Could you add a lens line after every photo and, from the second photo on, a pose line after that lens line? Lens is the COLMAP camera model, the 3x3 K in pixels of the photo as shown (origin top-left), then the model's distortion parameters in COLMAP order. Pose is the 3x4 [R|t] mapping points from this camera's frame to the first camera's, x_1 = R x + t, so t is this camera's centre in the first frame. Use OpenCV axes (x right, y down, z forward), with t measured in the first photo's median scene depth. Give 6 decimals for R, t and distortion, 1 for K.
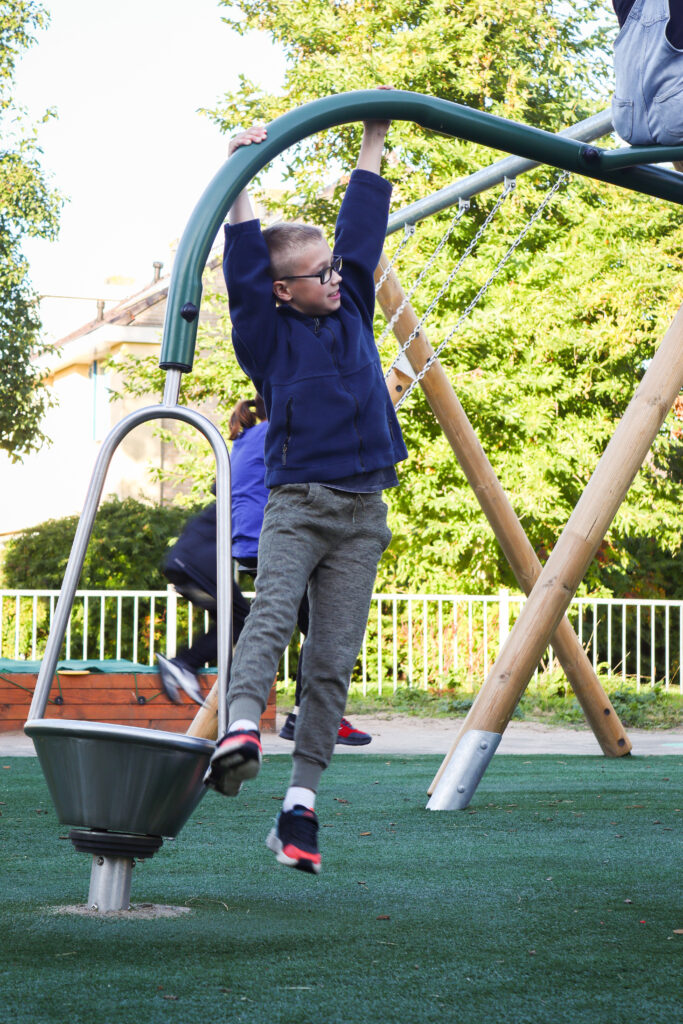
lens RADIAL K [[2543.5, 0, 341.5], [0, 2543.5, 512.0], [0, 0, 1]] dist [0.475787, -0.442322]
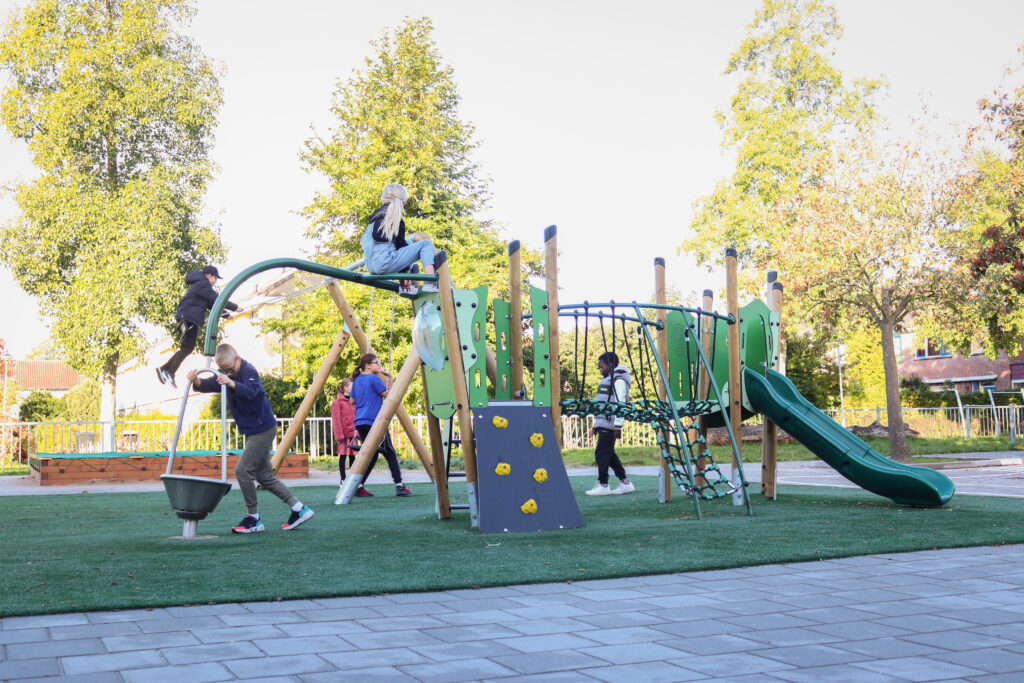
lens RADIAL K [[1241.5, 0, 512.0], [0, 1241.5, 341.5], [0, 0, 1]] dist [-0.011031, 0.004554]
pose [[0.995357, -0.025331, 0.092863, 0.037099], [0.027328, 0.999421, -0.020293, -0.008308], [-0.092295, 0.022736, 0.995472, -0.115473]]
